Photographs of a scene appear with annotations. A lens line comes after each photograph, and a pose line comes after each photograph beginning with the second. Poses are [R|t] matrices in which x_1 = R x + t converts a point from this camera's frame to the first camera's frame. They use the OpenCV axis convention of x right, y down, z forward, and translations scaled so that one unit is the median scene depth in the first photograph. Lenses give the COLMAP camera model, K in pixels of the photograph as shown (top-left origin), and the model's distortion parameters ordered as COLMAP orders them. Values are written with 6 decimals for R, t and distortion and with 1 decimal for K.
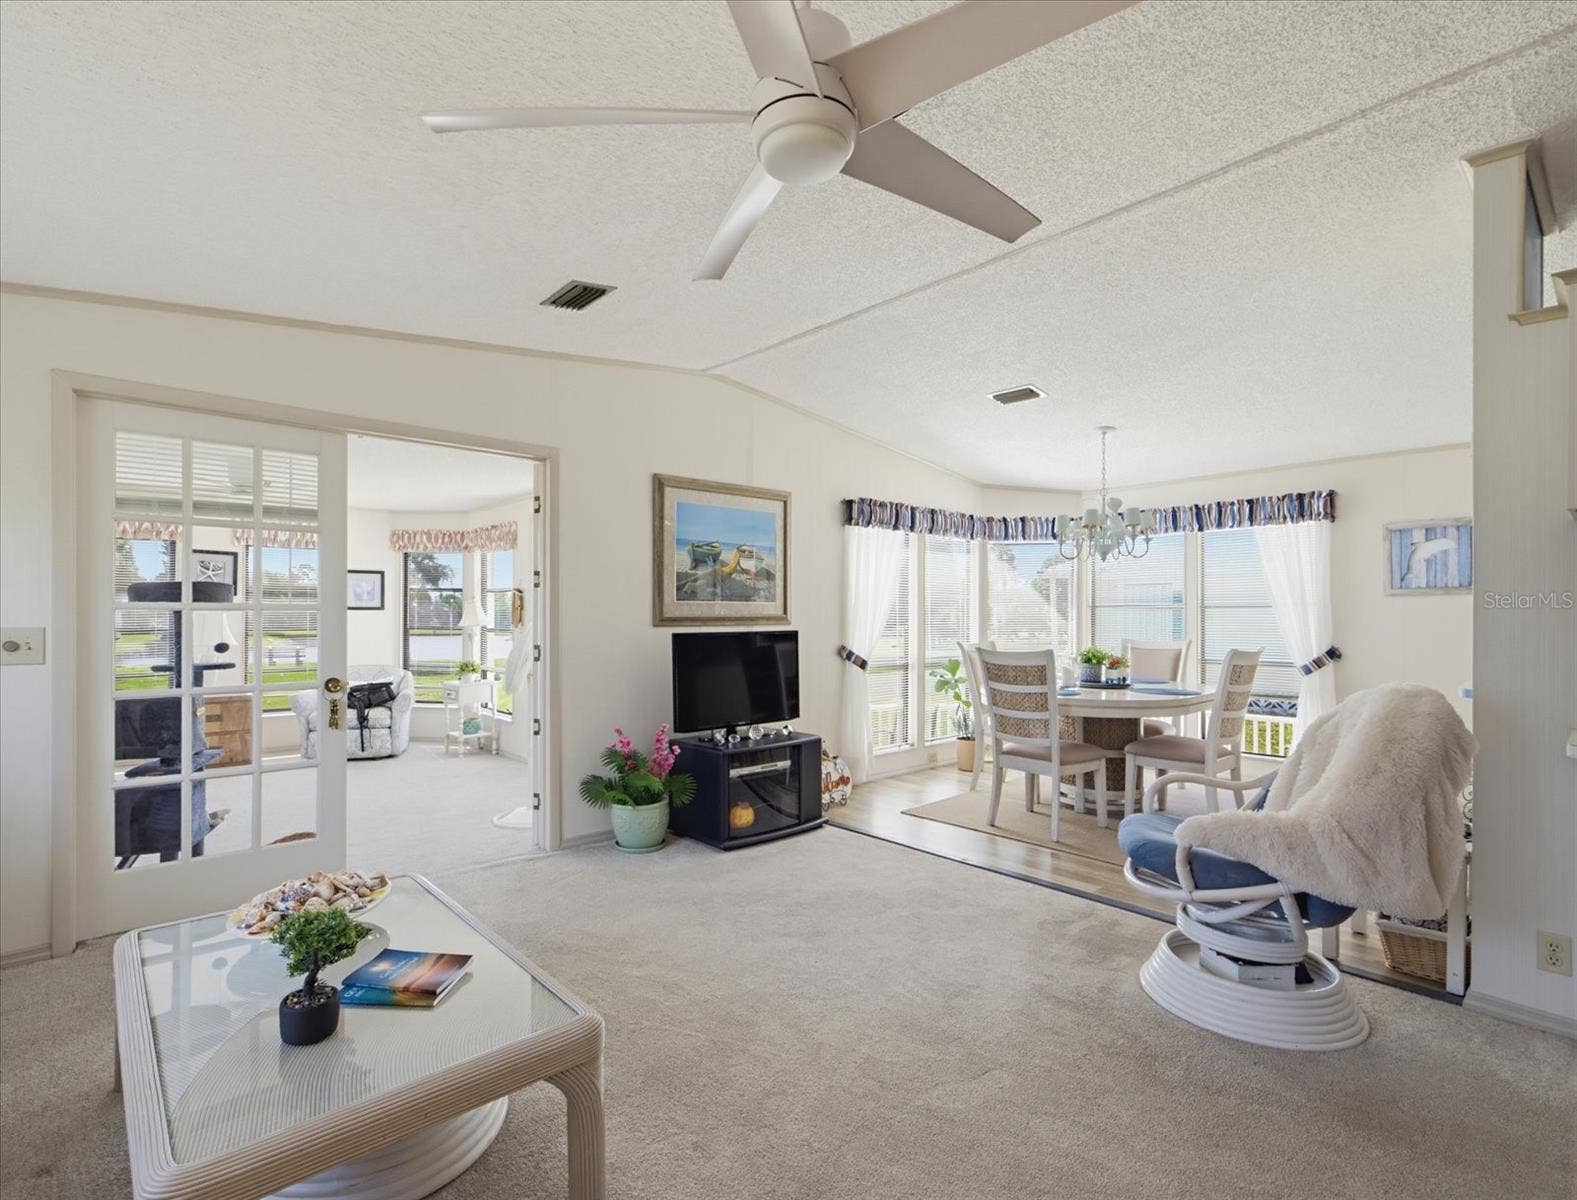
lens RADIAL K [[772.9, 0, 789.6], [0, 772.9, 614.0], [0, 0, 1]] dist [0.000425, 0.000458]
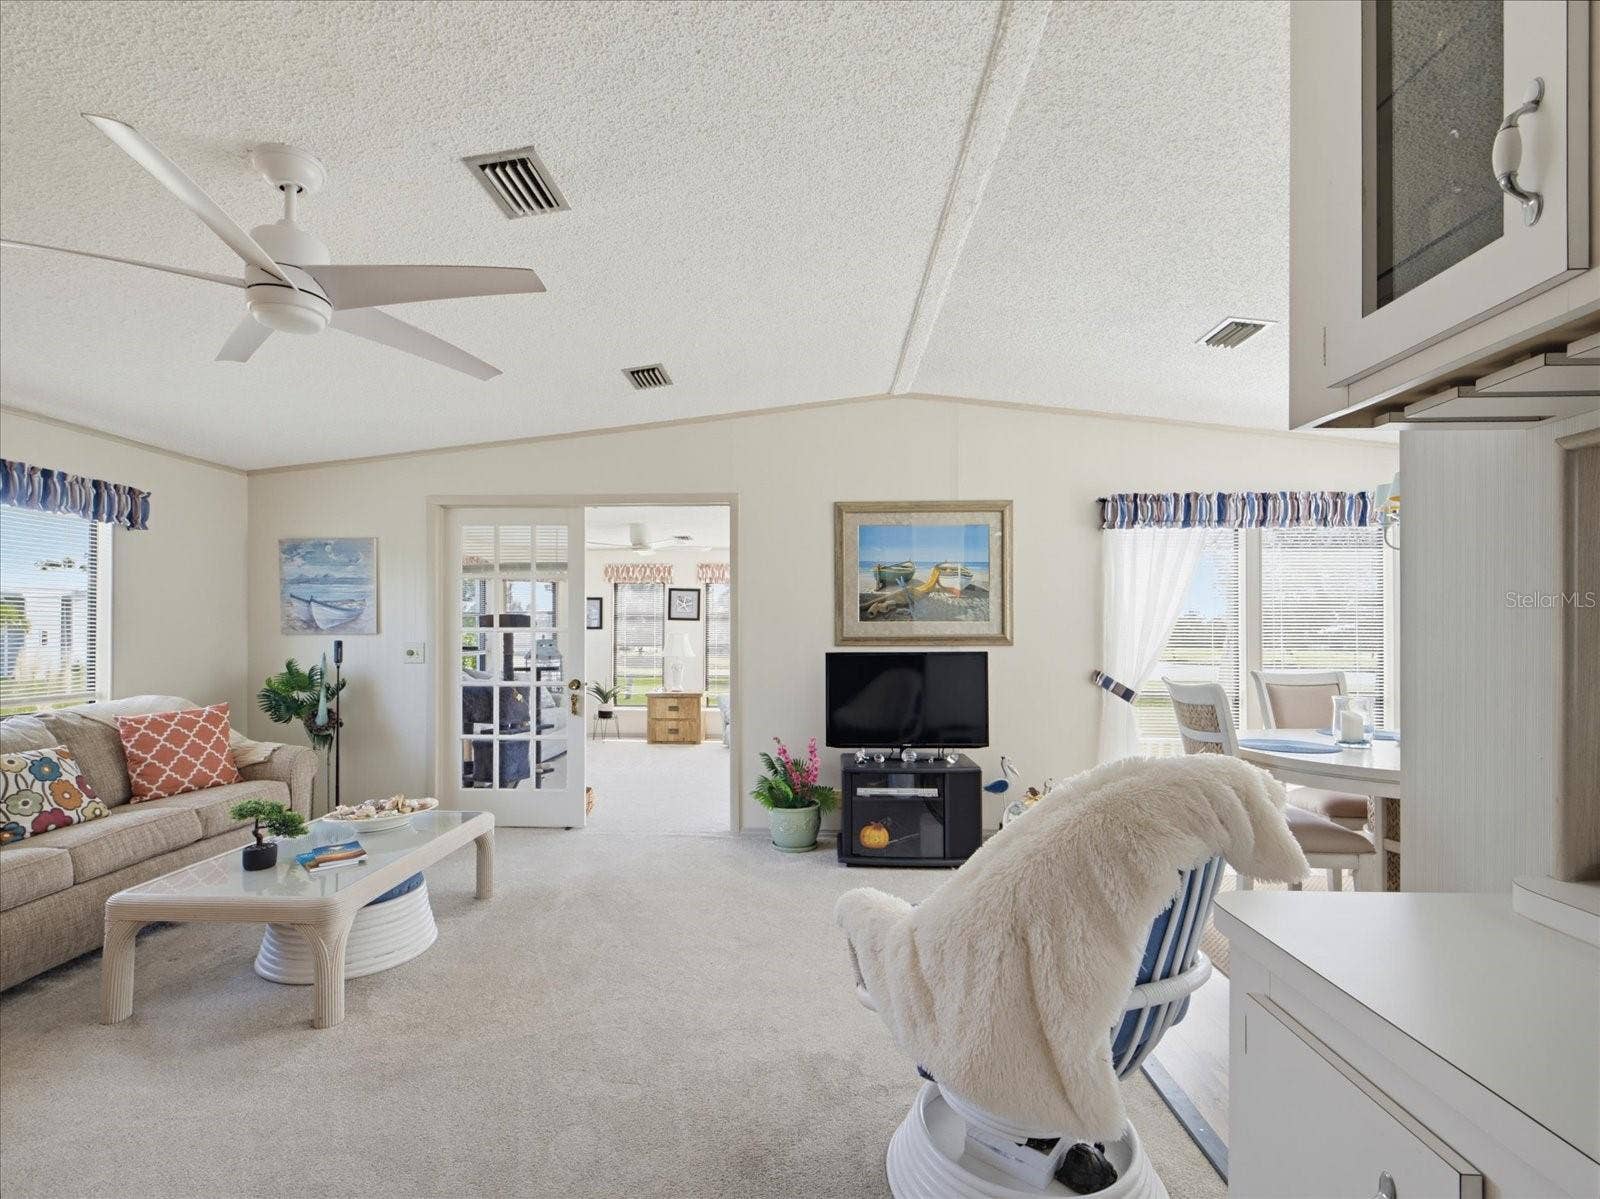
lens RADIAL K [[777.4, 0, 796.4], [0, 777.4, 630.1], [0, 0, 1]] dist [-0.000383, -0.000326]
pose [[0.714324, -0.004596, -0.699800, 0.489742], [0.002117, 0.999988, -0.004406, -0.000869], [0.699811, 0.001666, 0.714326, 0.180347]]
